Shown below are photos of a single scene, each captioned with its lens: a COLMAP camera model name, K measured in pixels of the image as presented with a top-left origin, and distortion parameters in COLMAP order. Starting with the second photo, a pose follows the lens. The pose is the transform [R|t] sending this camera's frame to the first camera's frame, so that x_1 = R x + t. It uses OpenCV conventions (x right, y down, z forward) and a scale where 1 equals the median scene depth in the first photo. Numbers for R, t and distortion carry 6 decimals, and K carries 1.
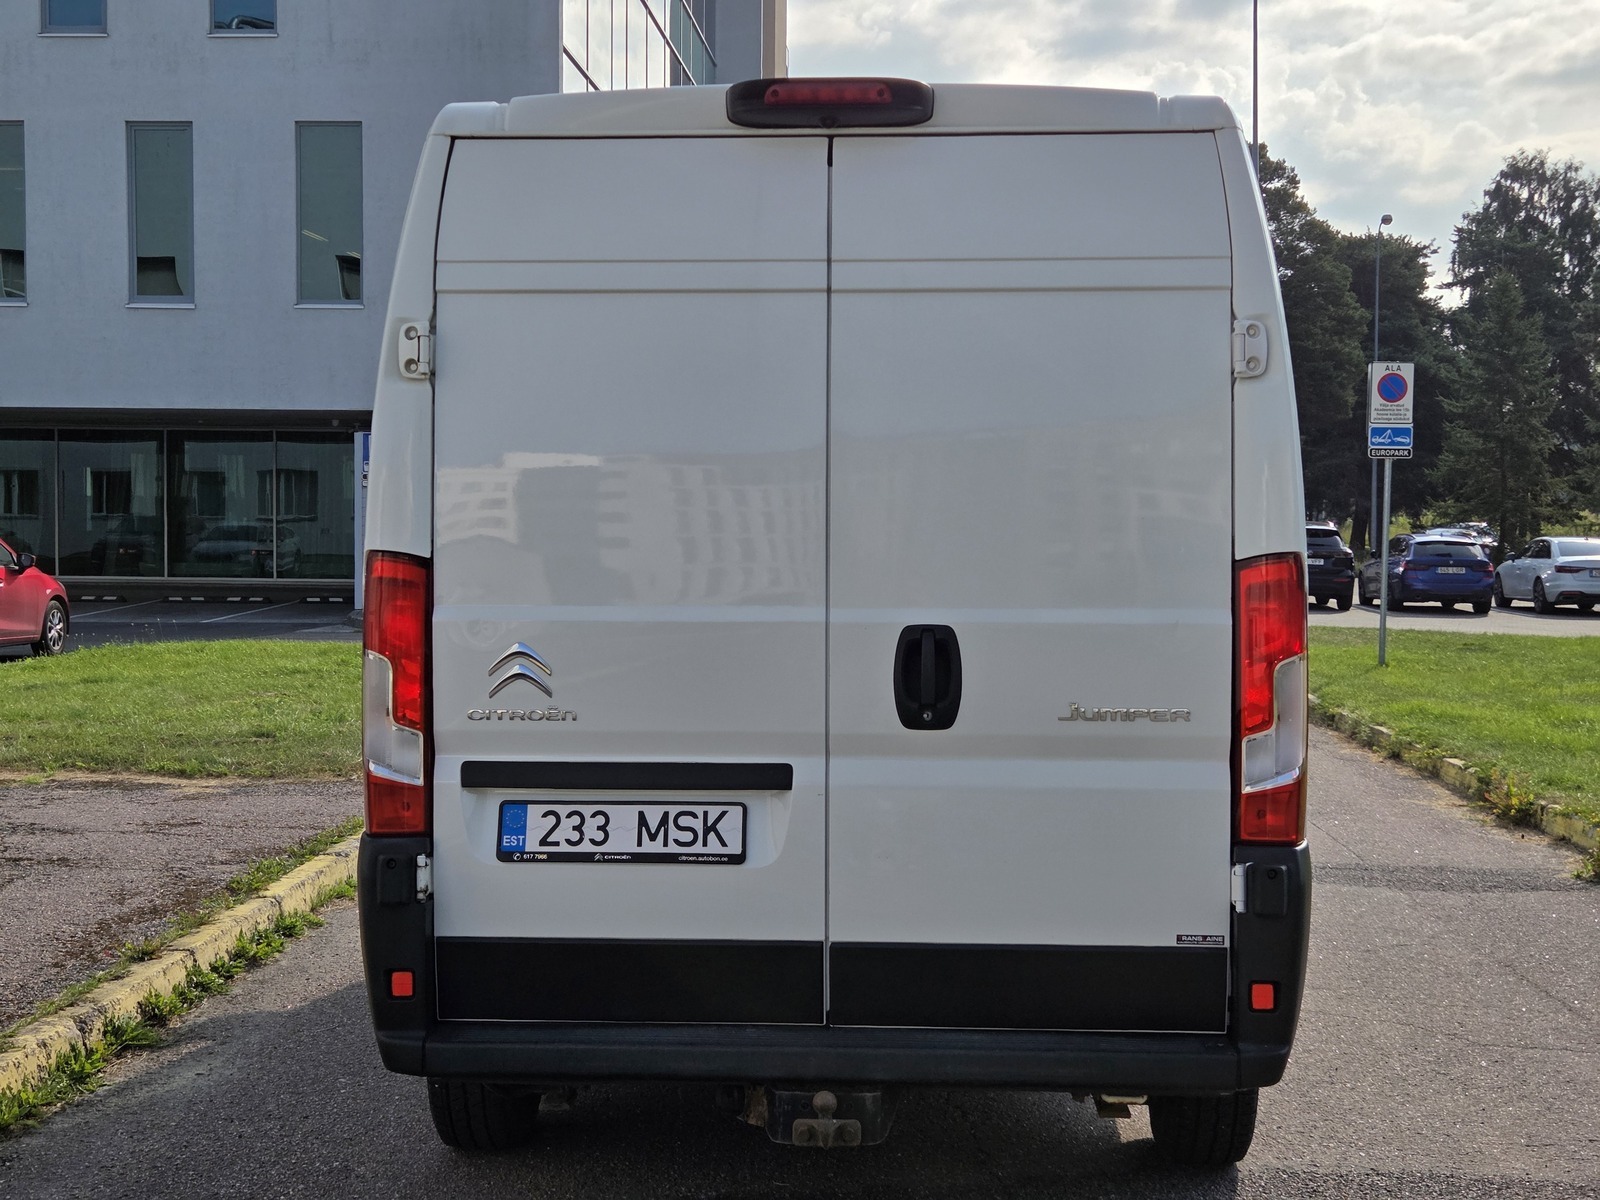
lens RADIAL K [[2119.8, 0, 800.0], [0, 2119.8, 600.0], [0, 0, 1]] dist [0.077807, -0.007680]
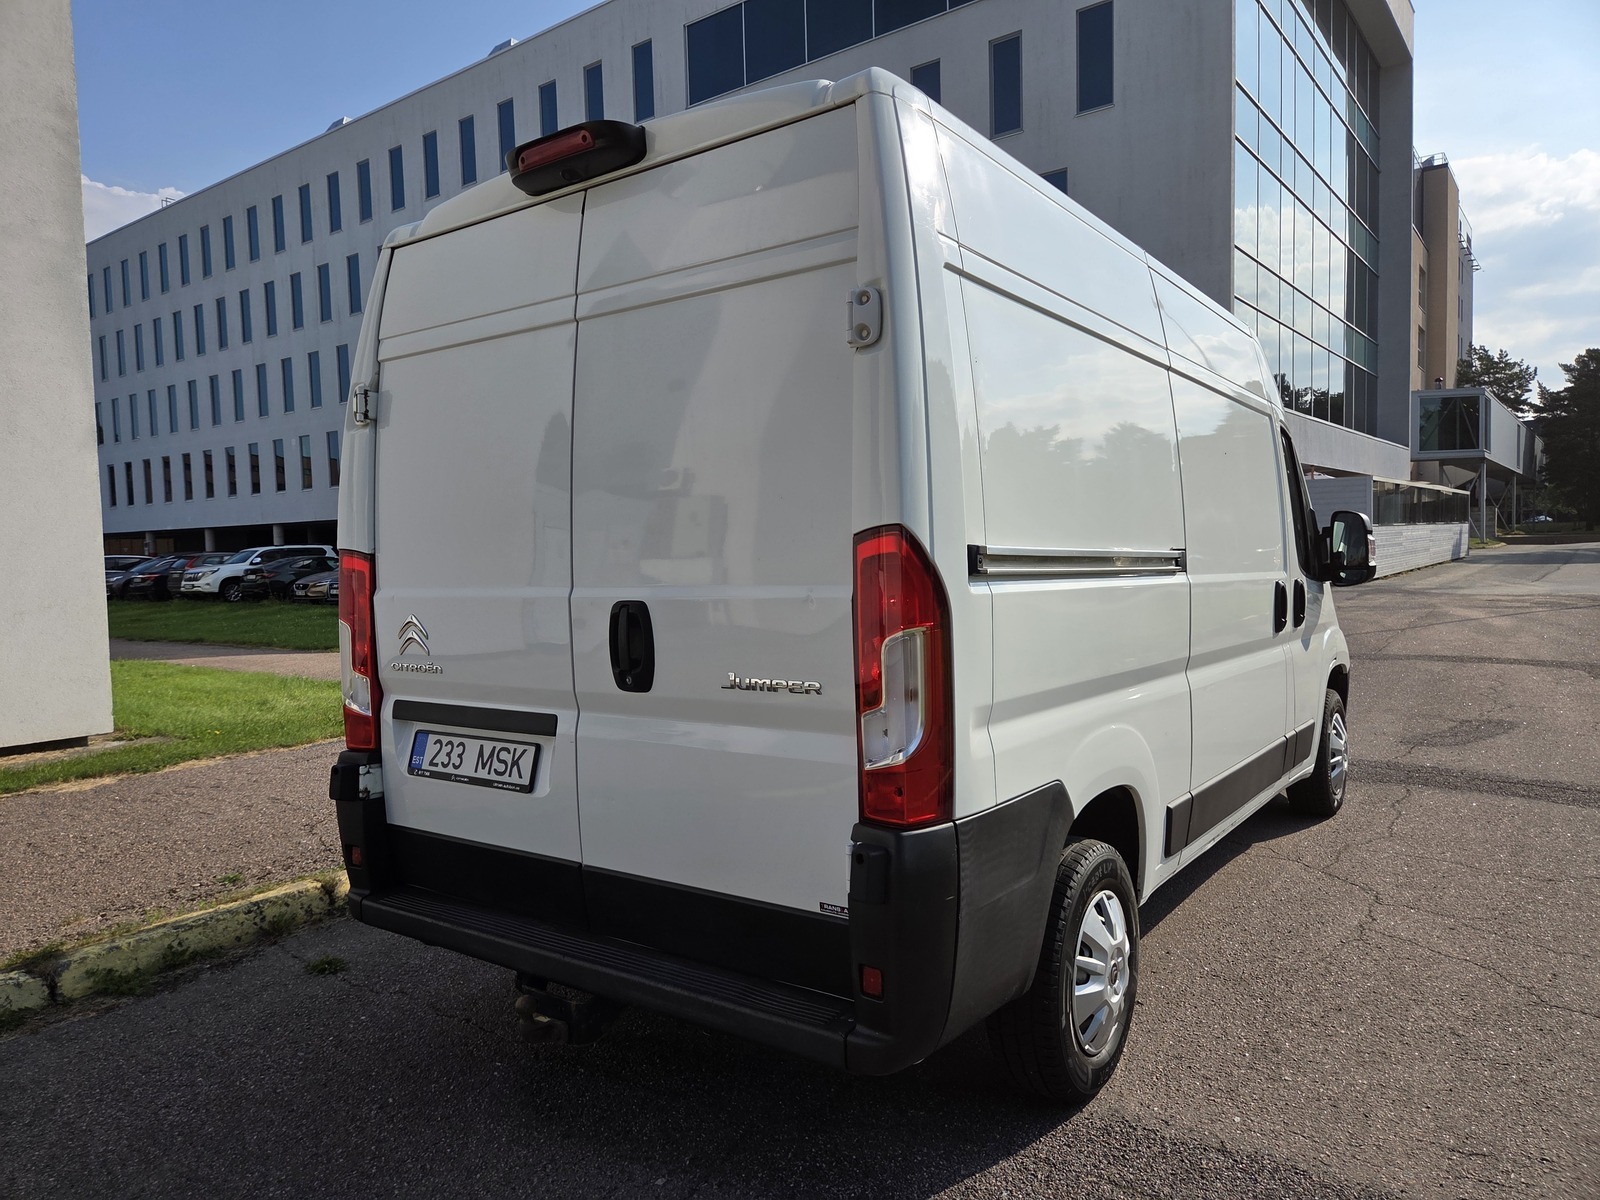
lens RADIAL K [[1079.5, 0, 800.0], [0, 1079.5, 600.0], [0, 0, 1]] dist [0.076187, -0.069761]
pose [[0.834114, -0.002815, -0.551585, 0.454397], [0.015596, 0.999708, 0.018483, 0.001881], [0.551372, -0.024019, 0.833914, 0.557512]]
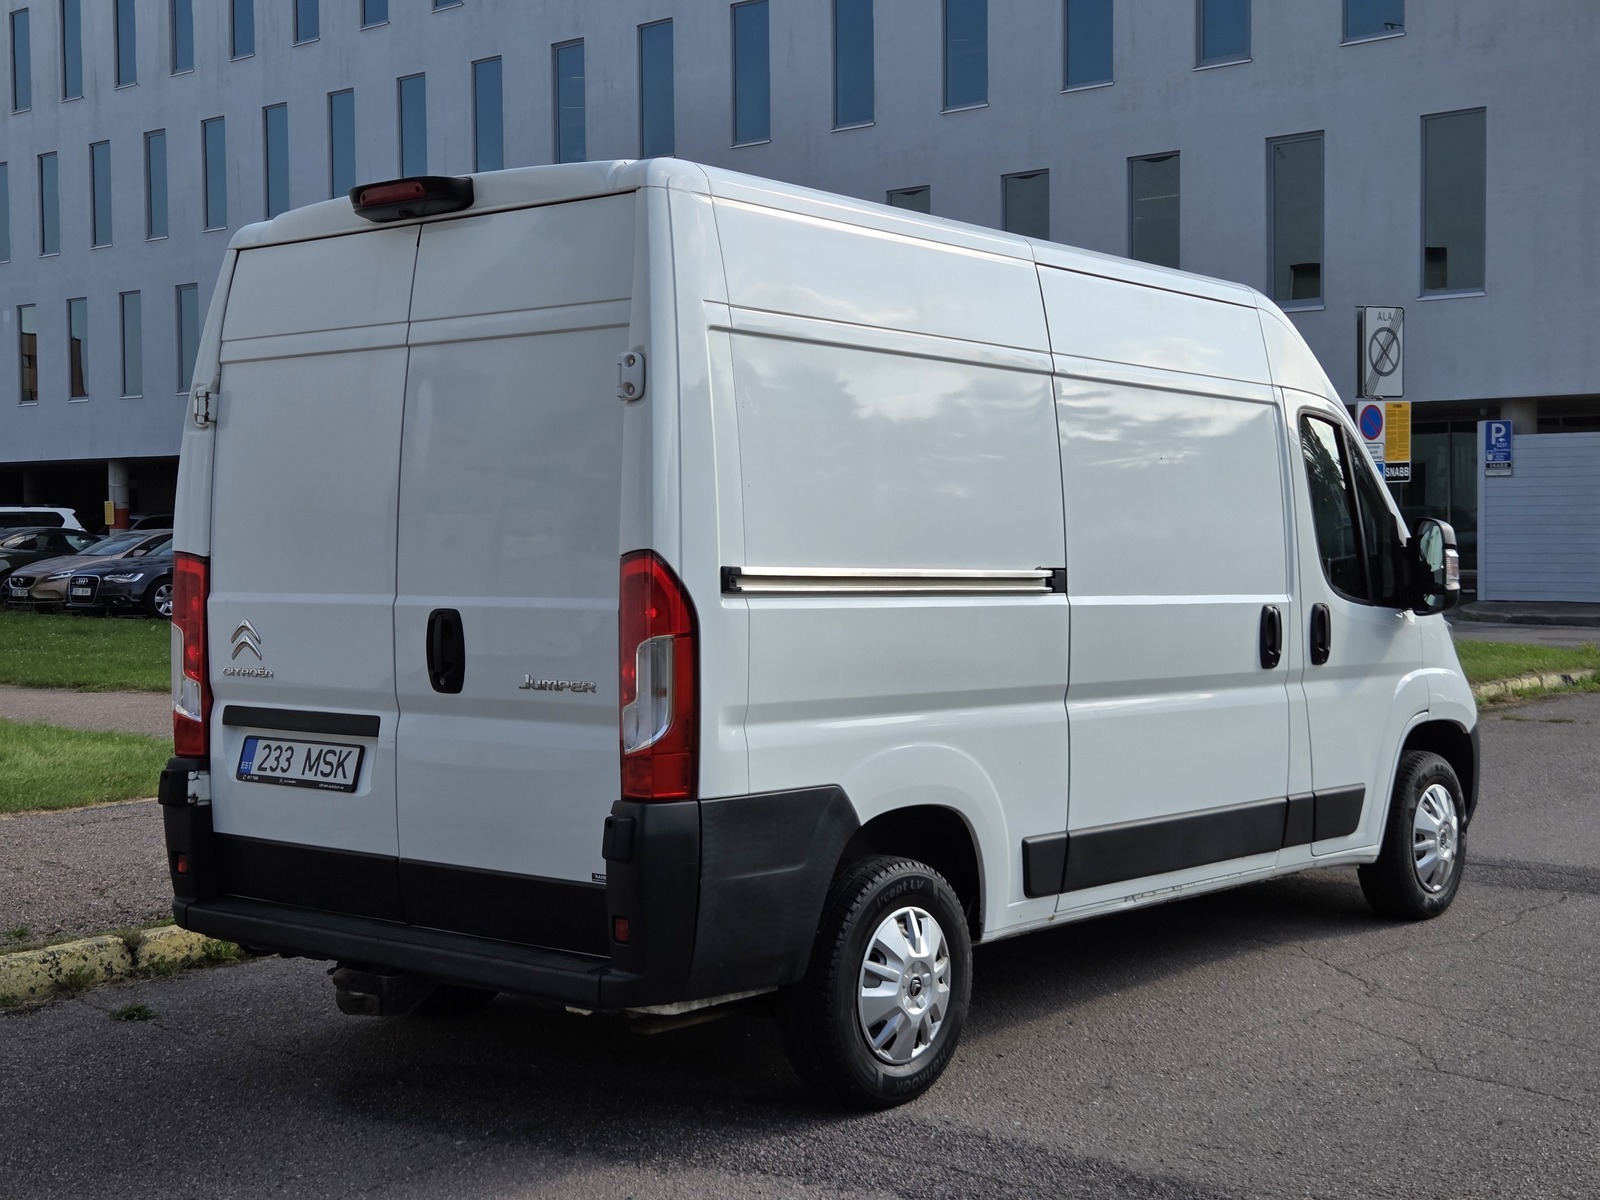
lens RADIAL K [[2160.1, 0, 837.7], [0, 2160.1, 557.1], [0, 0, 1]] dist [0.043674, 0.042052]
pose [[0.800423, -0.003387, -0.599425, 0.996525], [-0.005888, 0.999891, -0.013512, -0.002886], [0.599406, 0.014344, 0.800317, 0.118940]]
